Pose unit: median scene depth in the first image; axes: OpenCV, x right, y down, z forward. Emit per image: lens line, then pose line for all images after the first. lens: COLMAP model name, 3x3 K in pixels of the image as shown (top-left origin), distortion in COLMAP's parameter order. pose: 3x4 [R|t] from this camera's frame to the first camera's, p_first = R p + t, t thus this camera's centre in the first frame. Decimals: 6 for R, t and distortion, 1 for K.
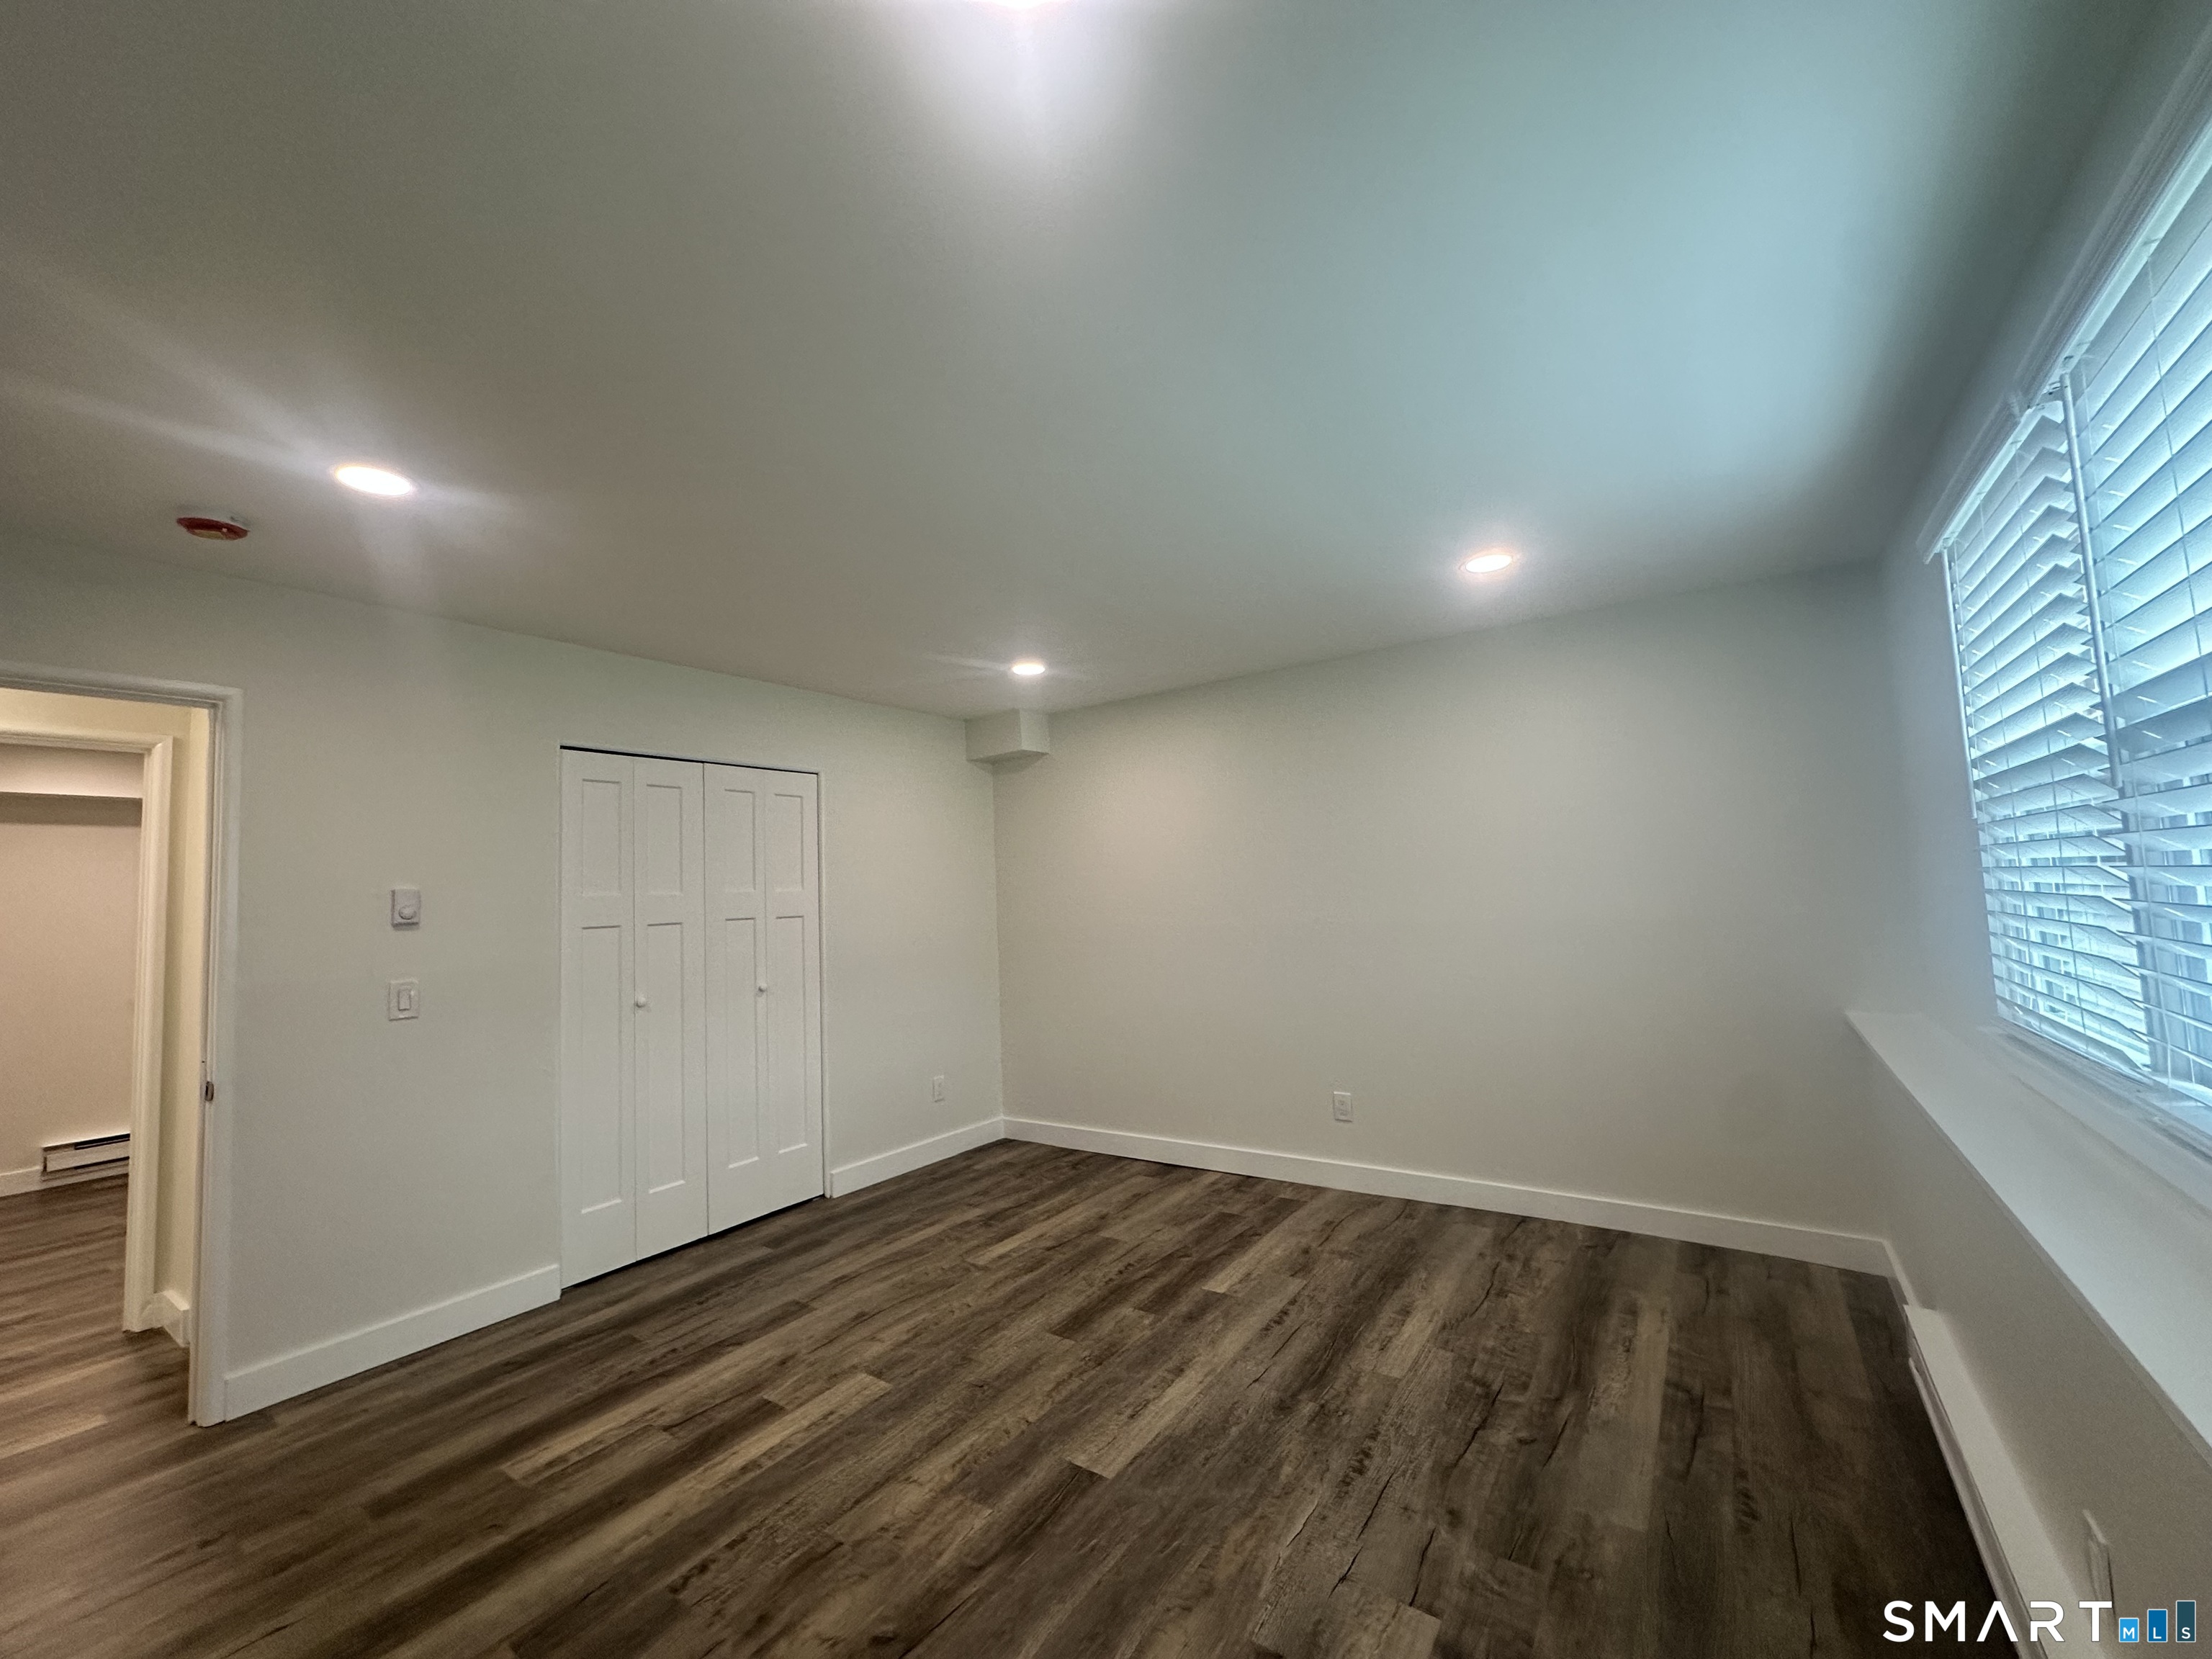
lens RADIAL K [[882.1, 0, 1105.2], [0, 882.1, 827.1], [0, 0, 1]] dist [-0.006862, 0.002013]
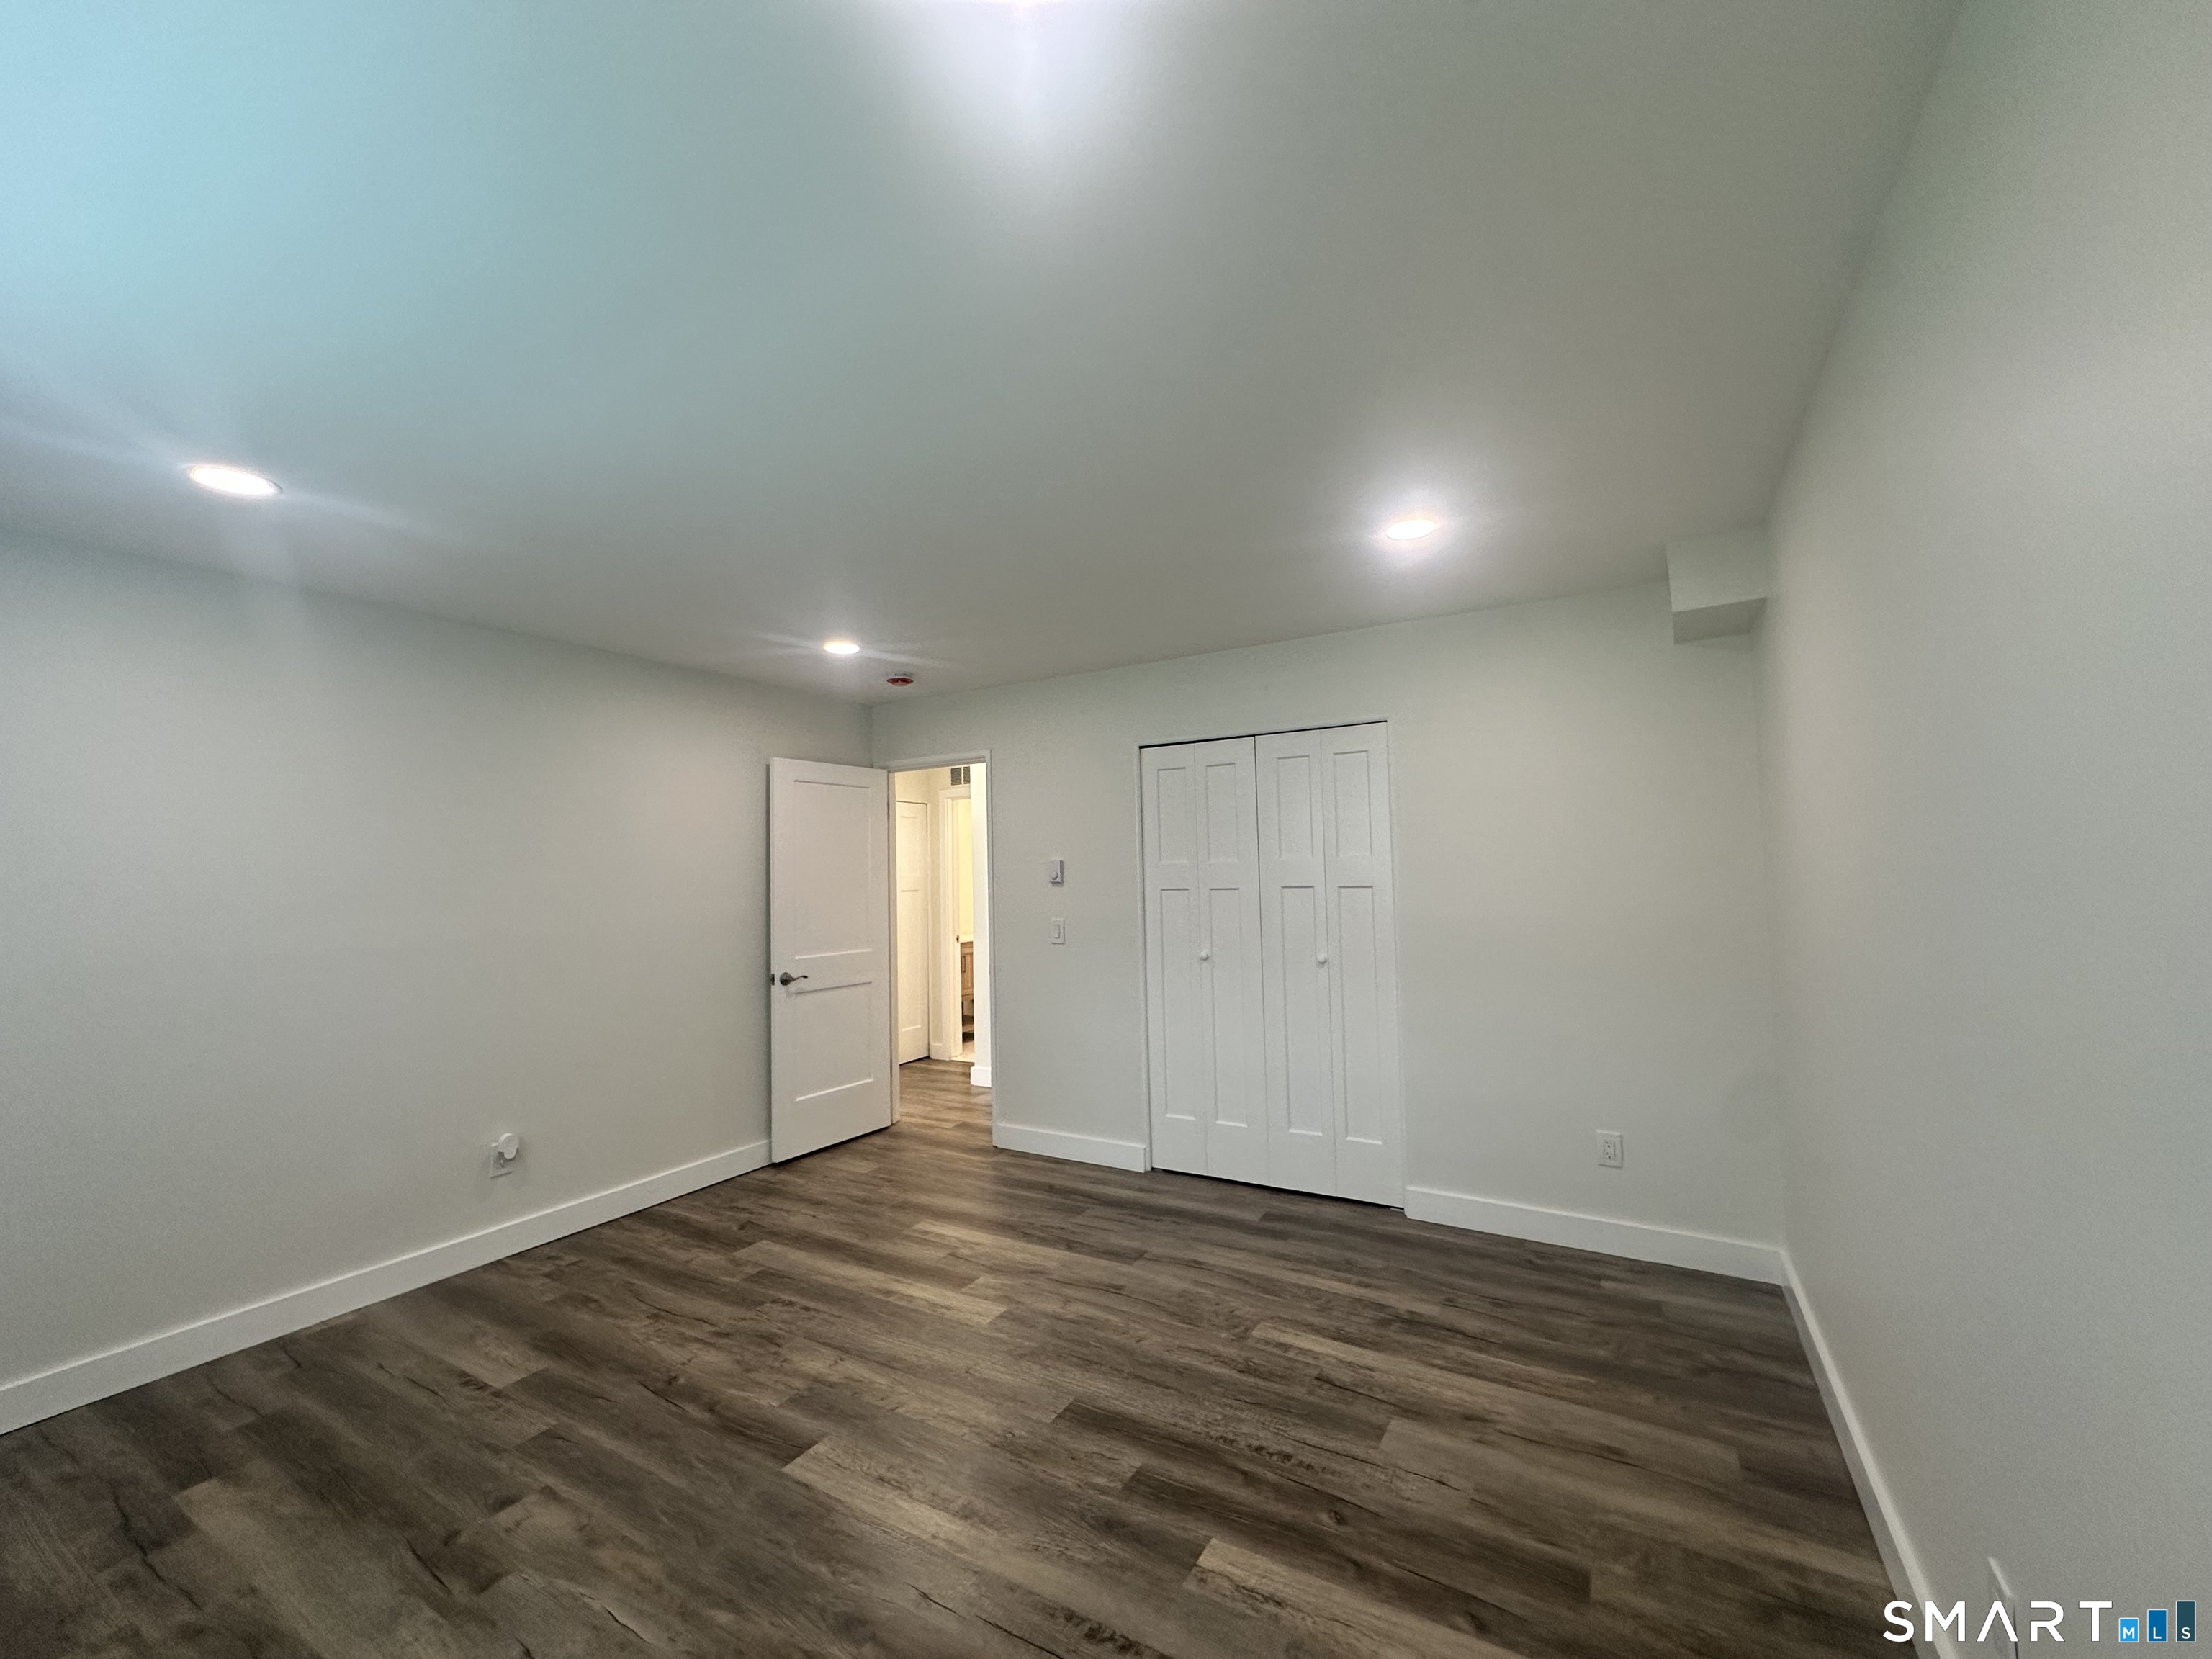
lens RADIAL K [[882.1, 0, 1108.6], [0, 882.1, 828.9], [0, 0, 1]] dist [-0.006862, 0.002013]
pose [[0.077976, -0.014103, -0.996855, 0.806547], [0.093768, 0.995571, -0.006750, 0.037125], [0.992536, -0.092946, 0.078953, 1.042385]]
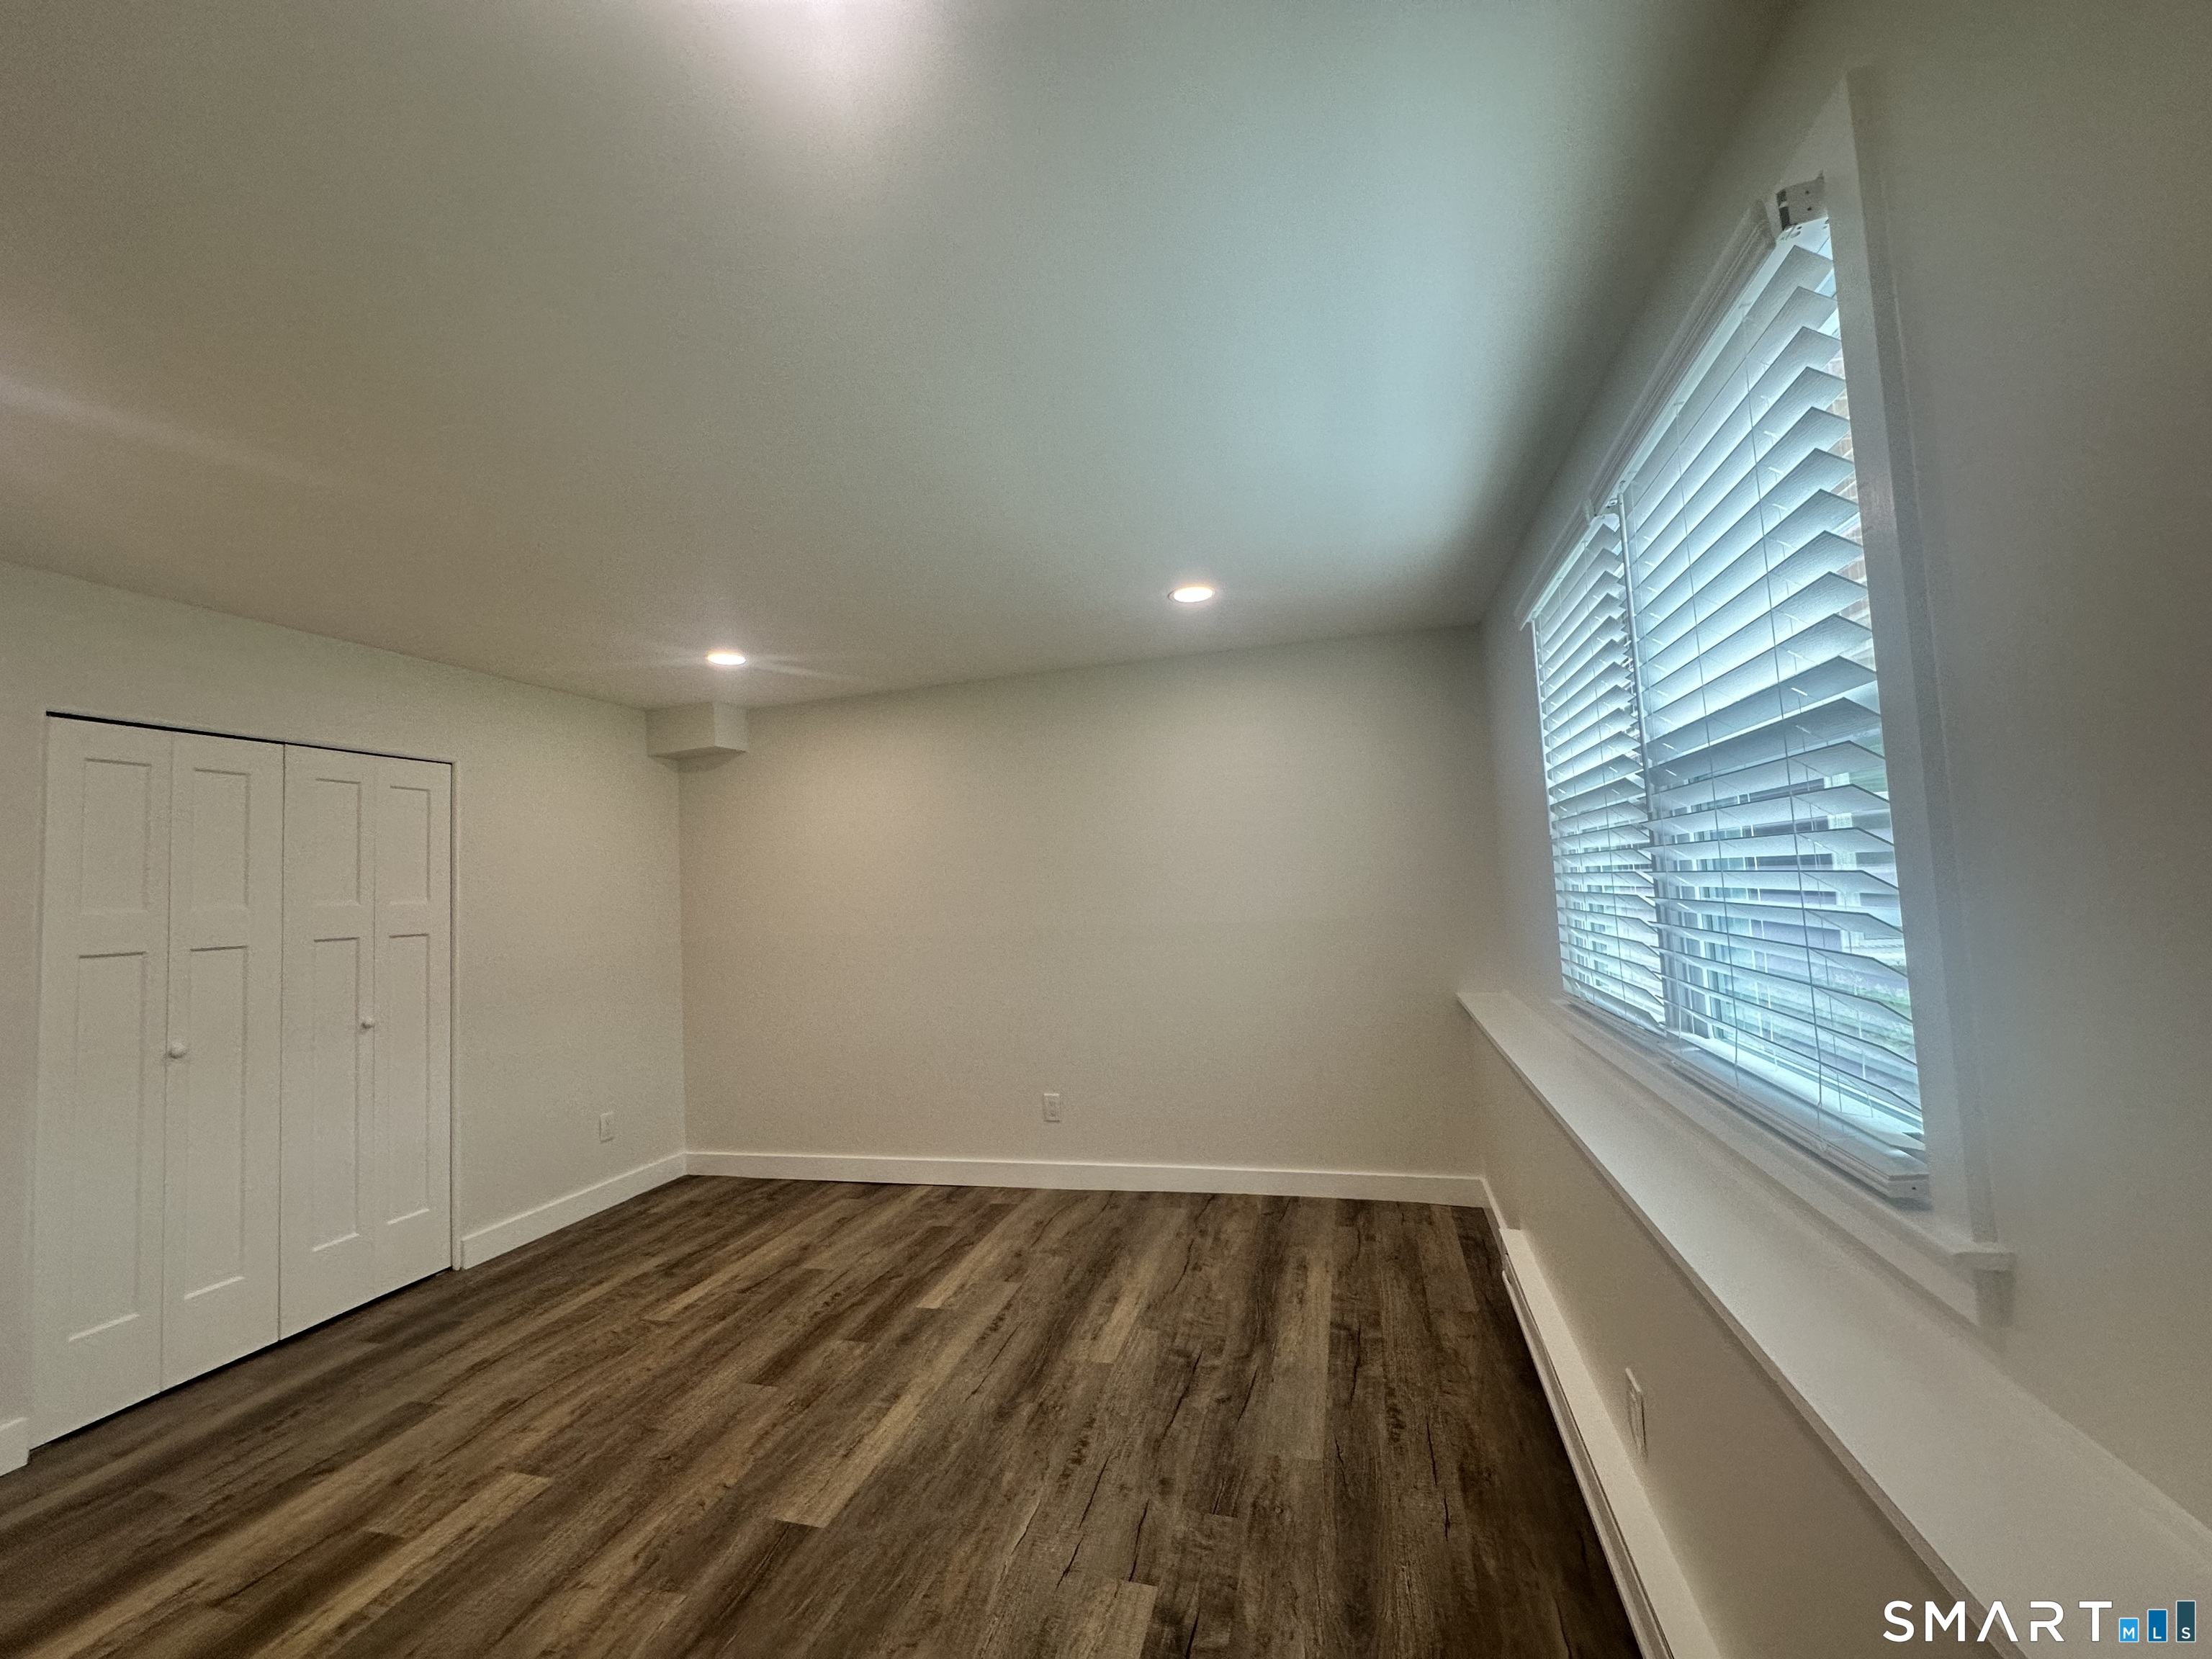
lens RADIAL K [[882.1, 0, 1104.5], [0, 882.1, 827.8], [0, 0, 1]] dist [-0.006862, 0.002013]
pose [[0.943927, 0.016057, 0.329764, -0.024943], [-0.013404, 0.999857, -0.010316, 0.001409], [-0.329883, 0.005318, 0.944007, 0.011143]]
